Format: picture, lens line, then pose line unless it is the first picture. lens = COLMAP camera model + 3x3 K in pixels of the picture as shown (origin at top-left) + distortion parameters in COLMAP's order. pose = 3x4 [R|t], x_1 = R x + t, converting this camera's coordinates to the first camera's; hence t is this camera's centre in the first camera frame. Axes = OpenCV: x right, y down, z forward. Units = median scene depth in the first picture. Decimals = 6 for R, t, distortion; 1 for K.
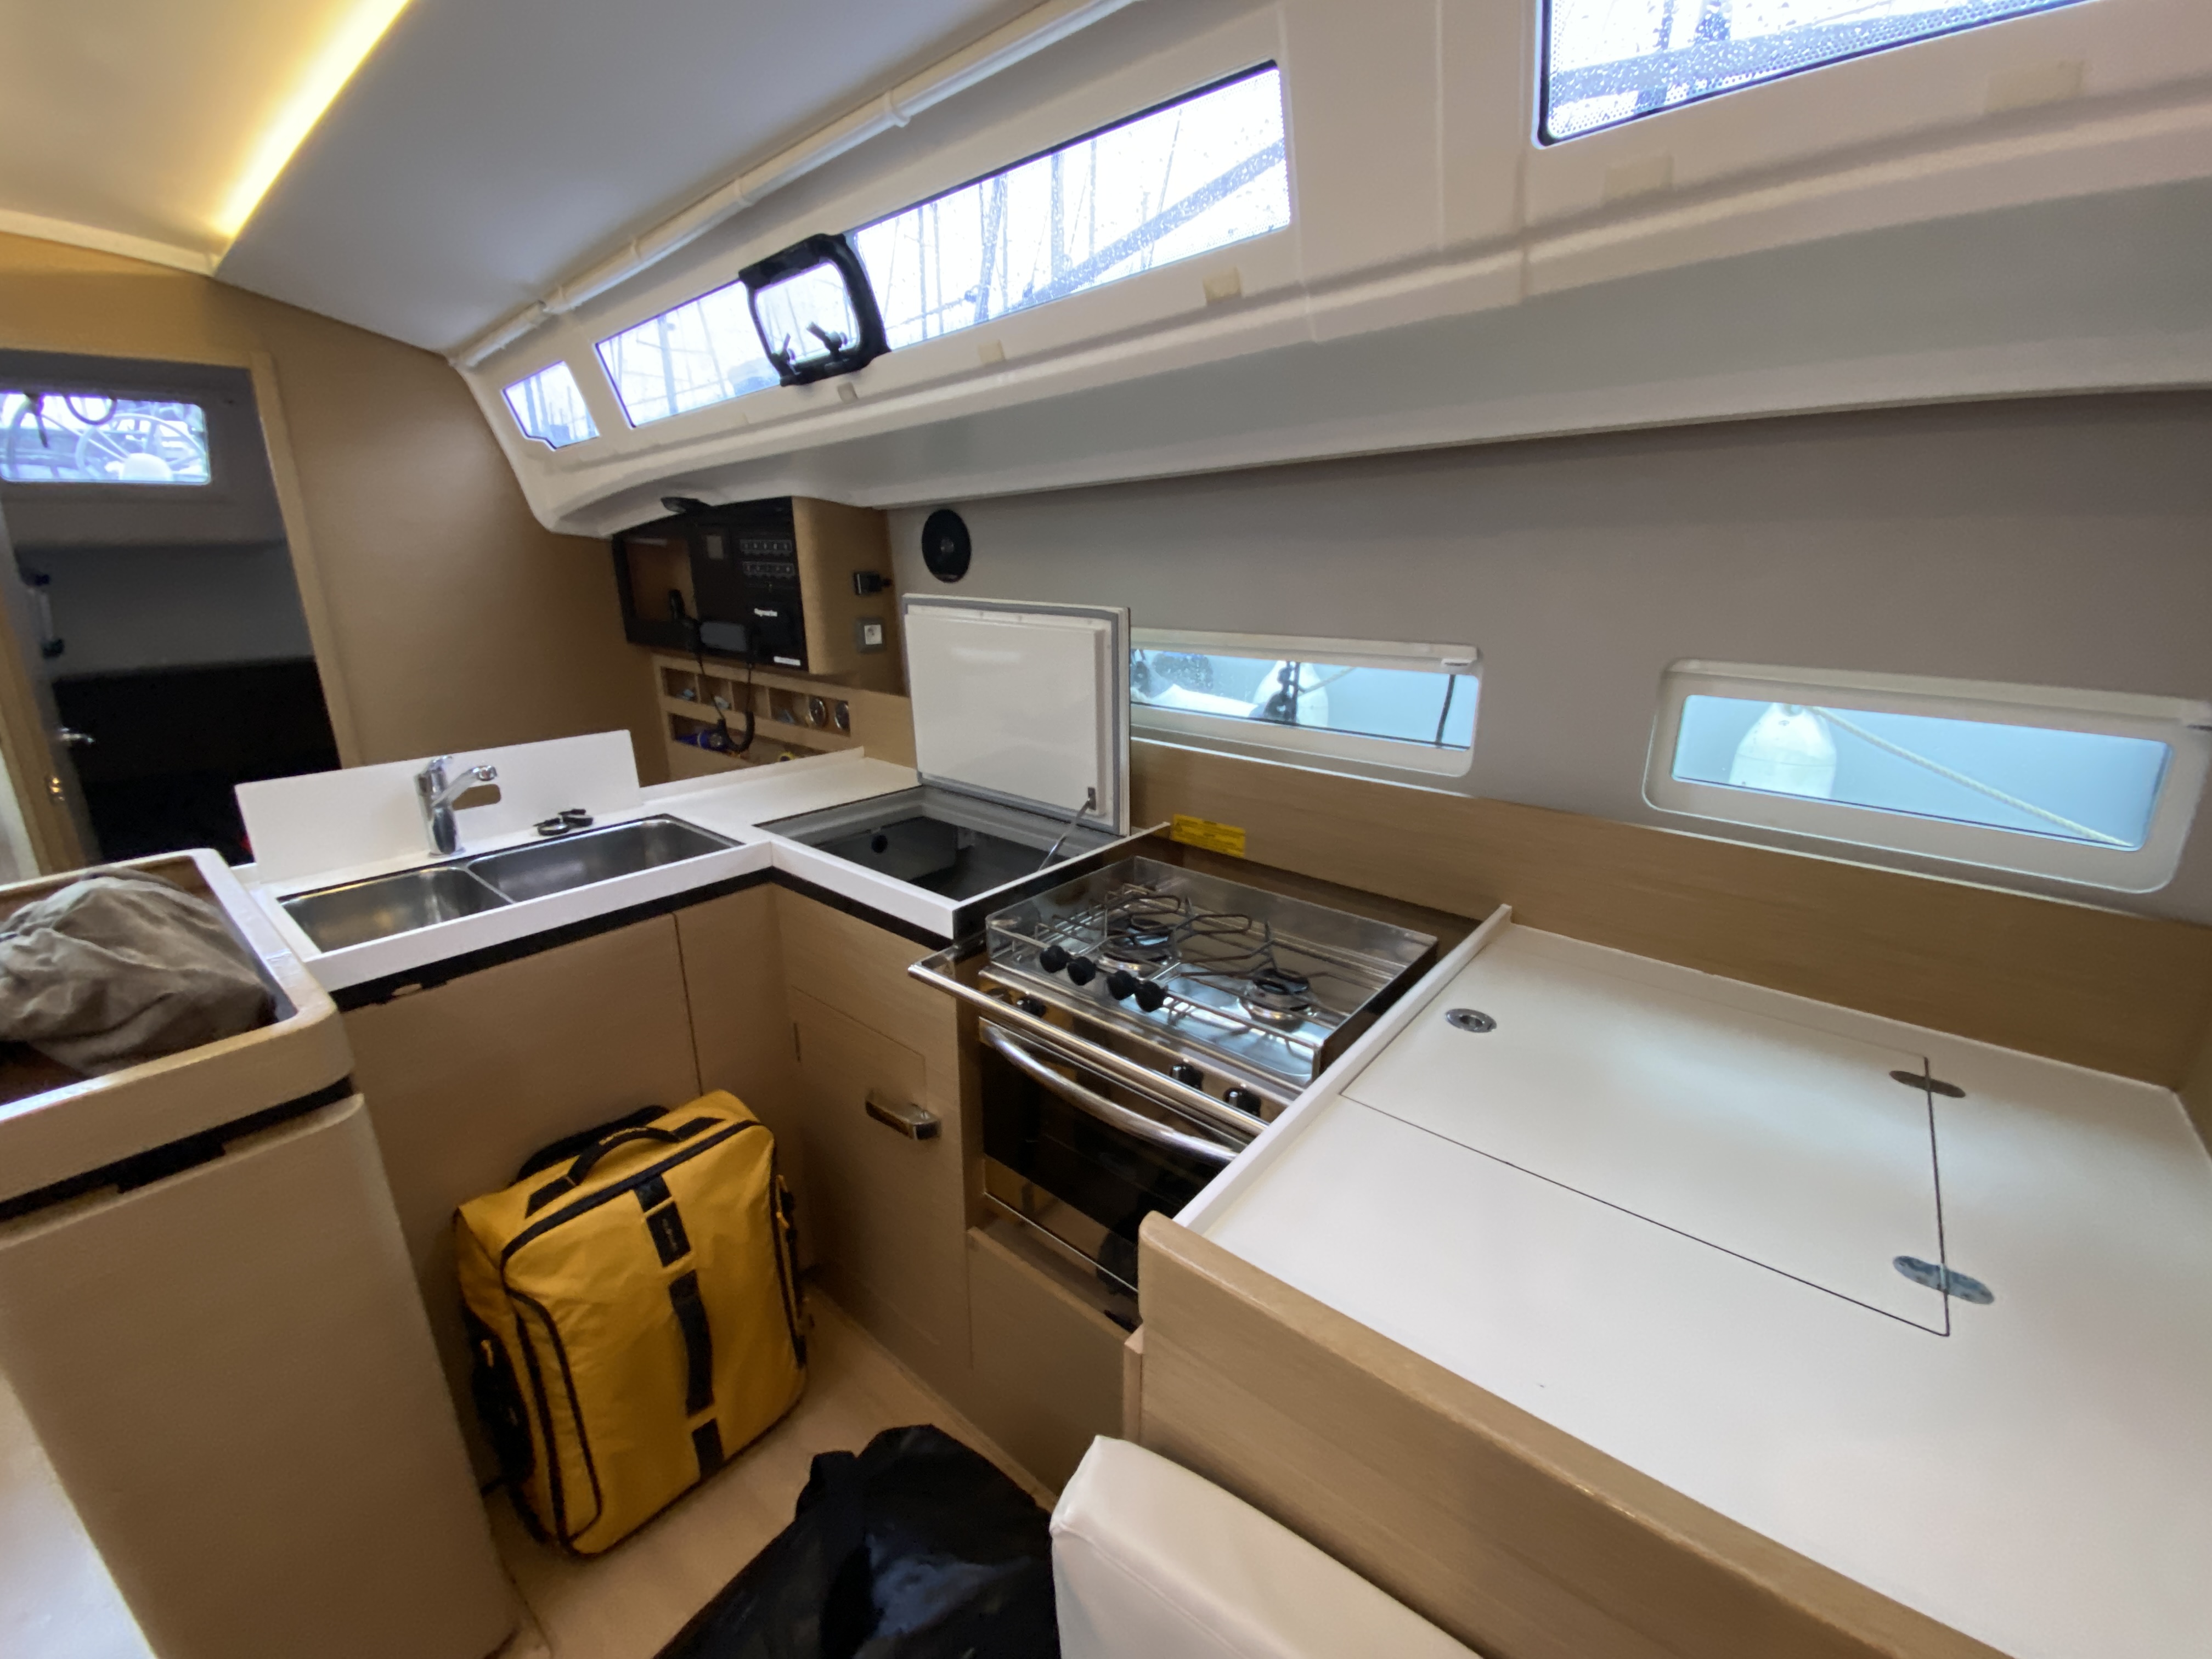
lens RADIAL K [[903.9, 0, 1106.0], [0, 903.9, 829.5], [0, 0, 1]] dist [0.055053, -0.000030]
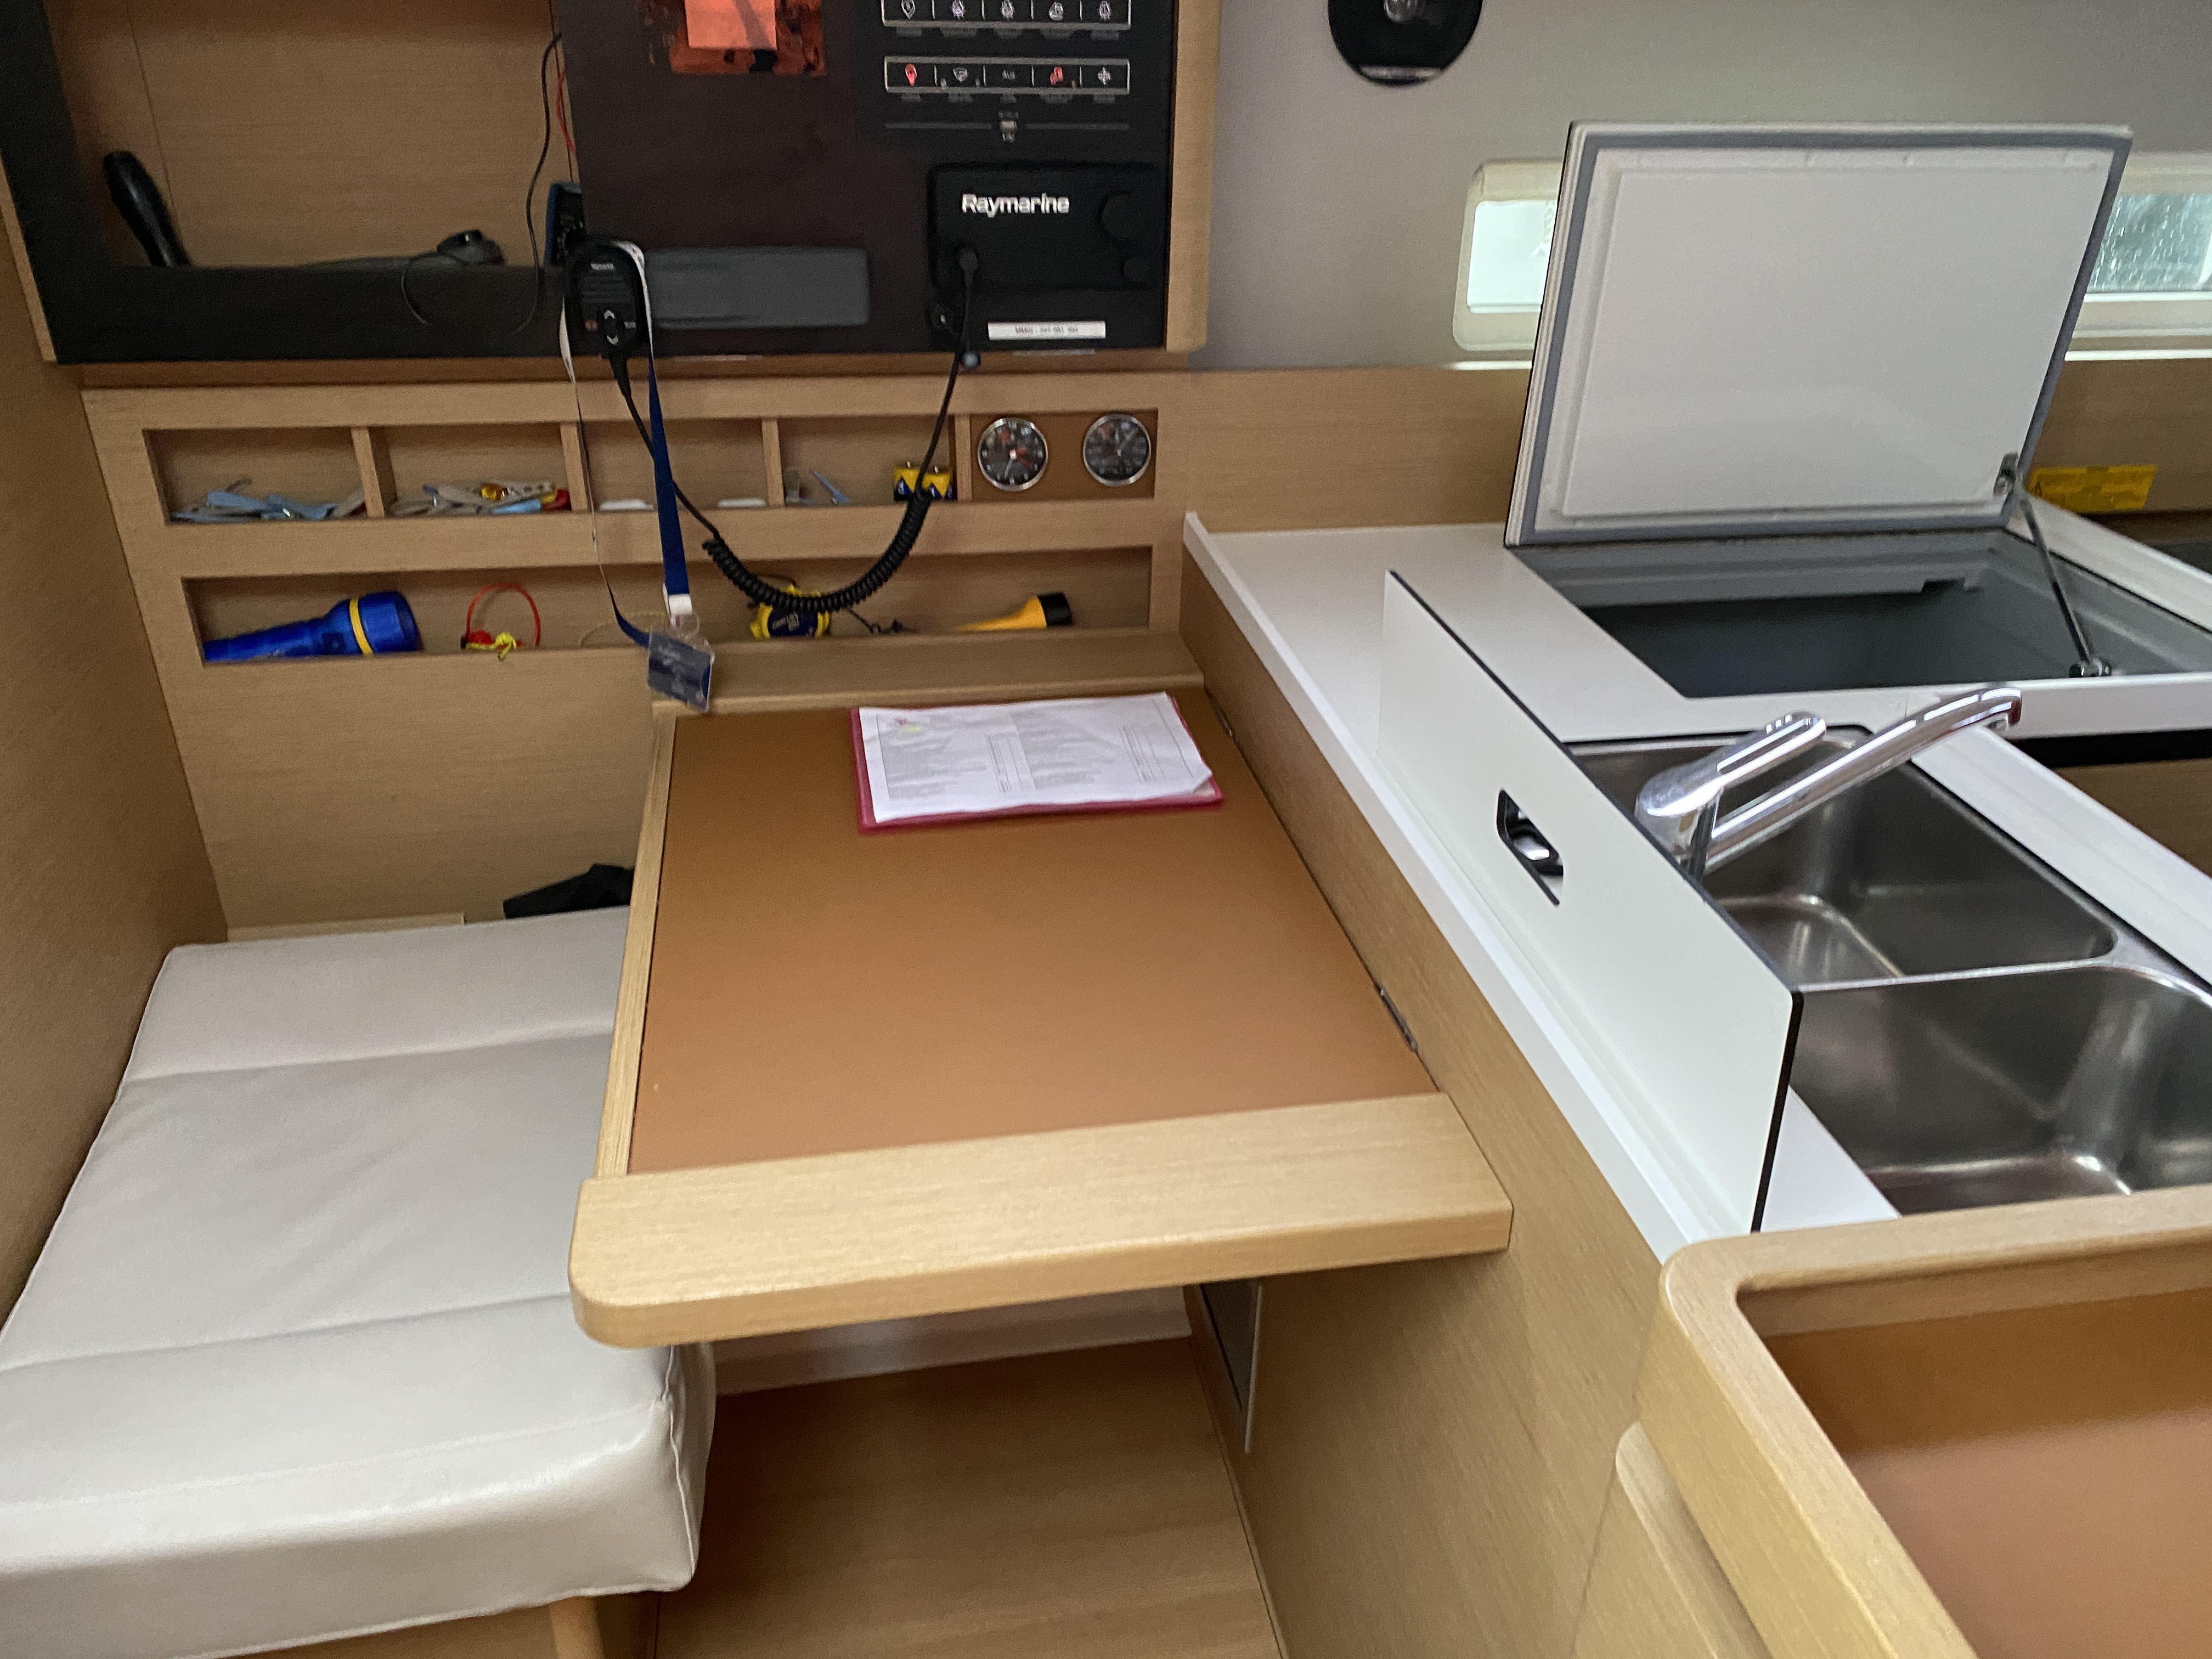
lens RADIAL K [[1629.0, 0, 1106.0], [0, 1629.0, 829.5], [0, 0, 1]] dist [0.020412, -0.001266]
pose [[0.642015, -0.355971, 0.679044, -0.906513], [0.210514, 0.933487, 0.290322, -0.190207], [-0.737225, -0.043442, 0.674249, 0.531739]]
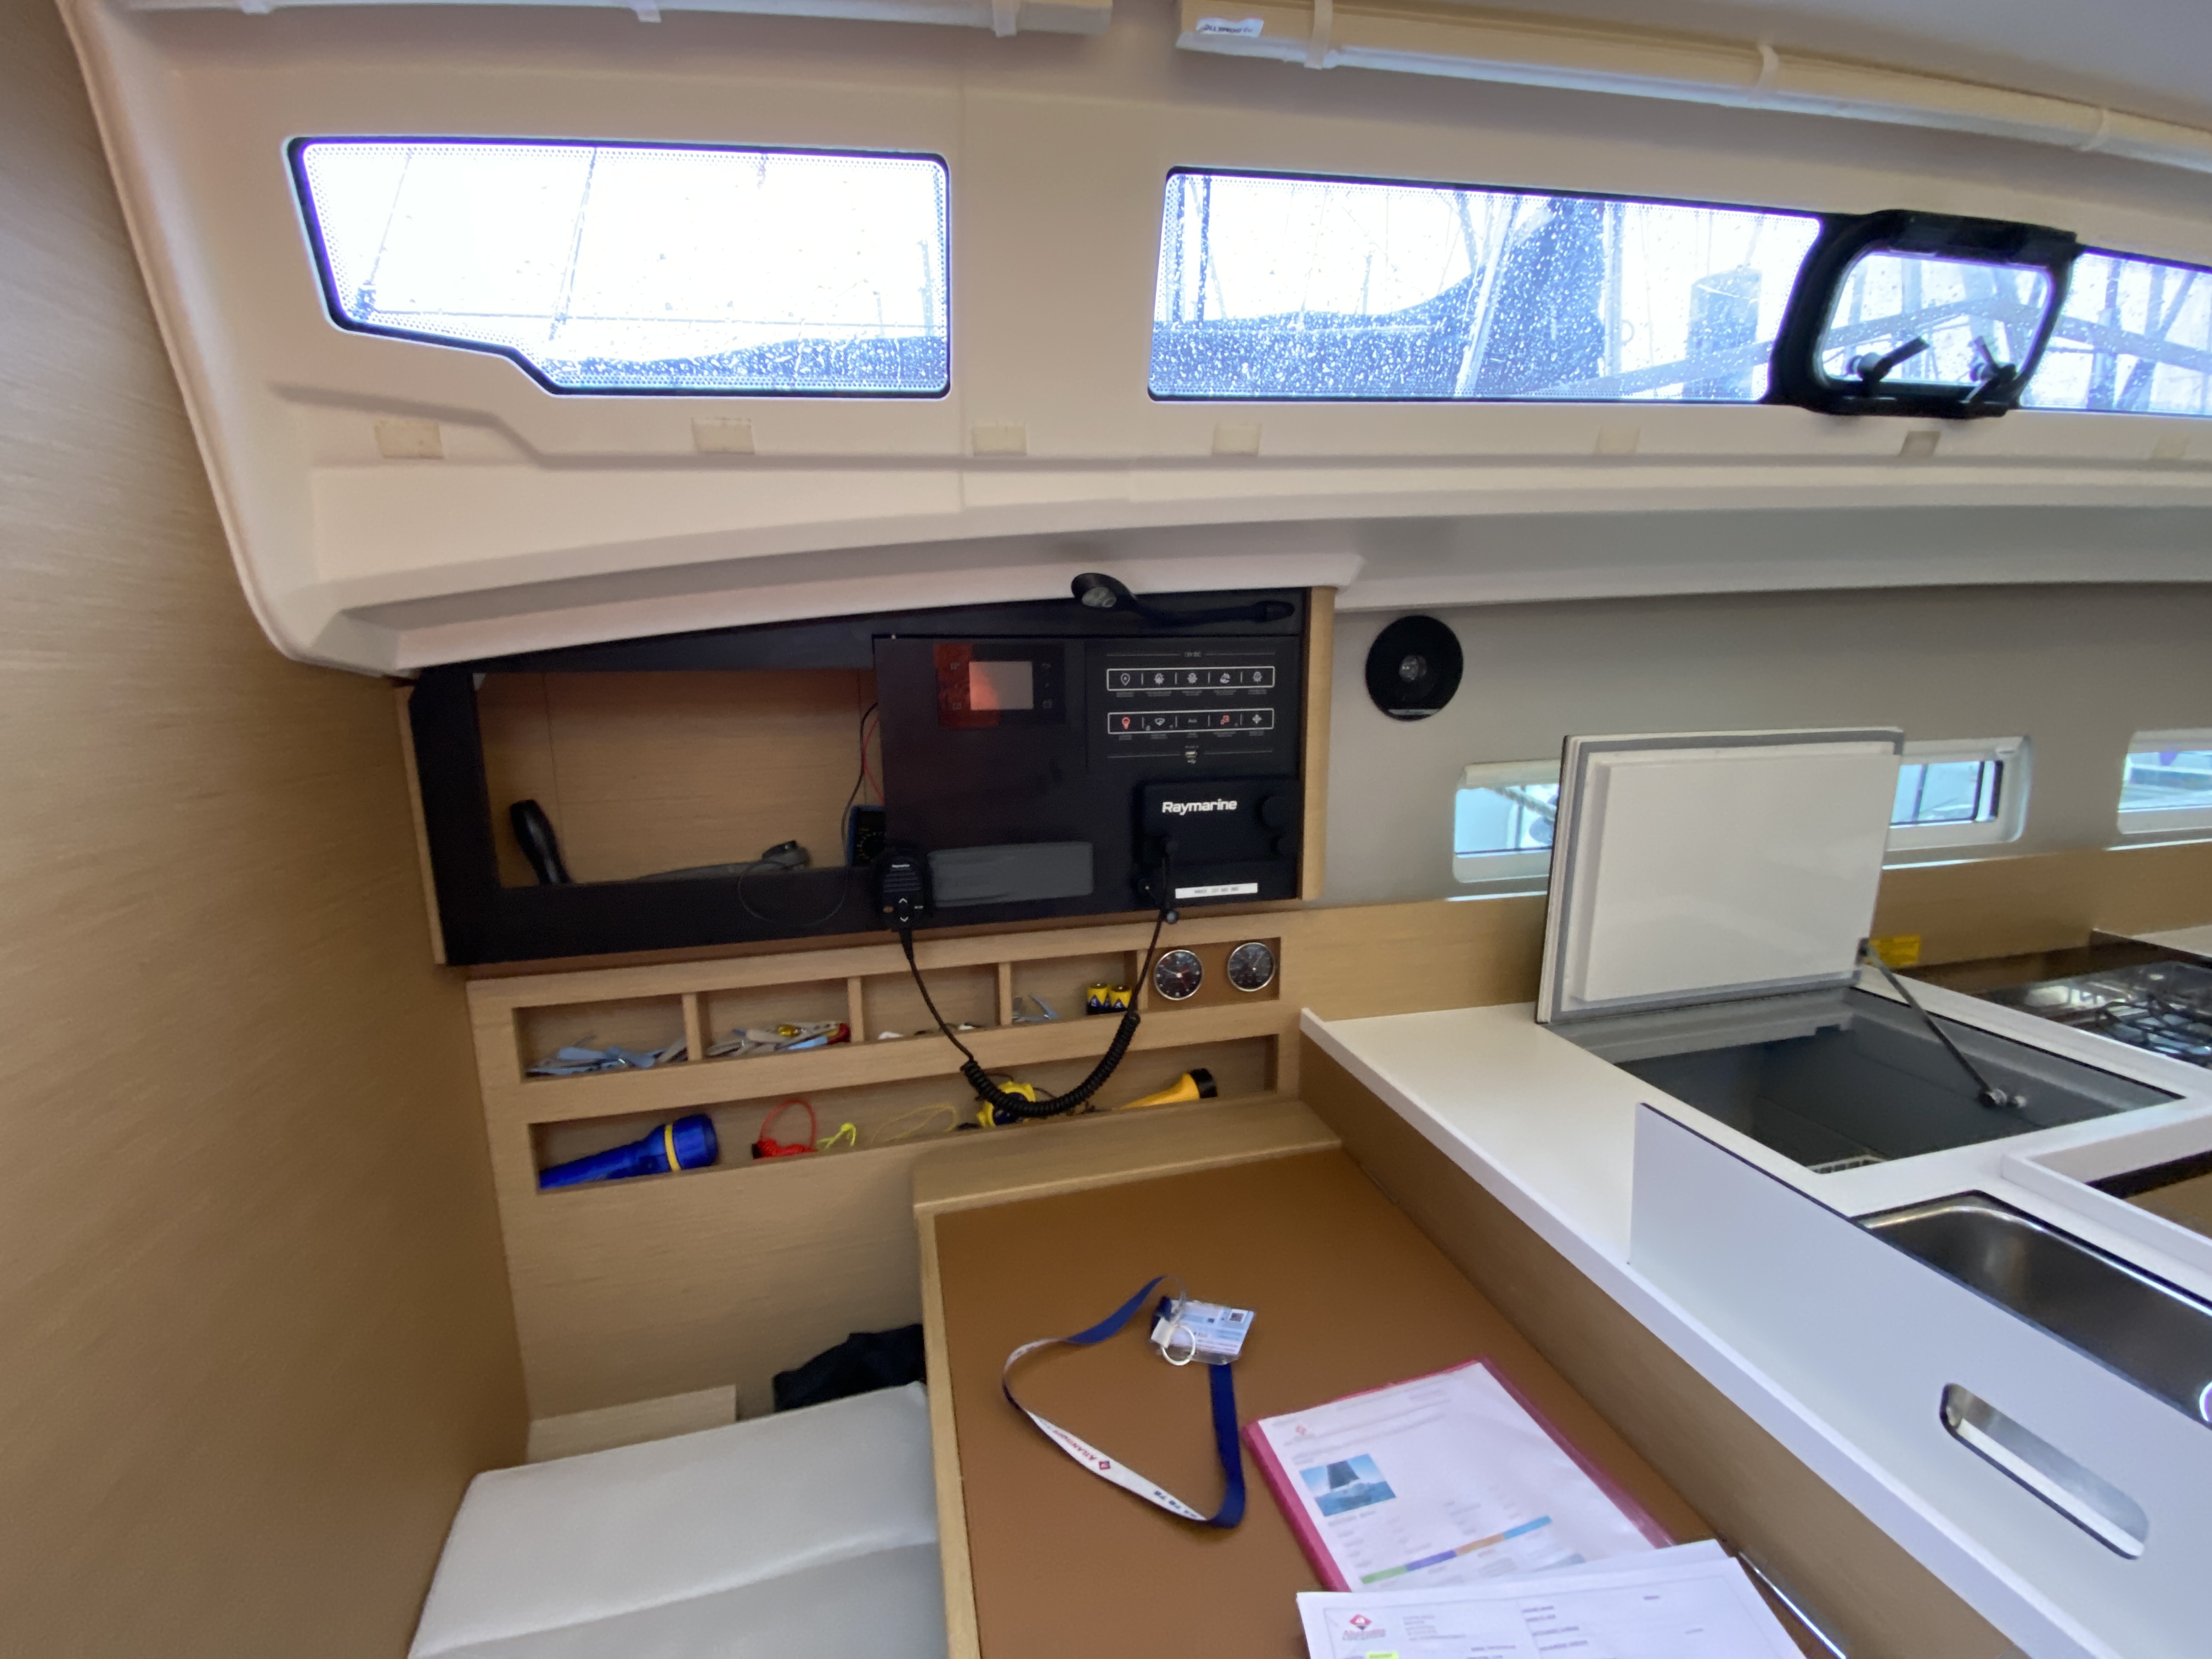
lens RADIAL K [[895.6, 0, 1106.0], [0, 895.6, 829.5], [0, 0, 1]] dist [0.035338, -0.021191]
pose [[0.588054, -0.155345, 0.793763, -0.816530], [0.254691, 0.967022, 0.000567, -0.243983], [-0.767675, 0.201831, 0.608227, 0.759759]]
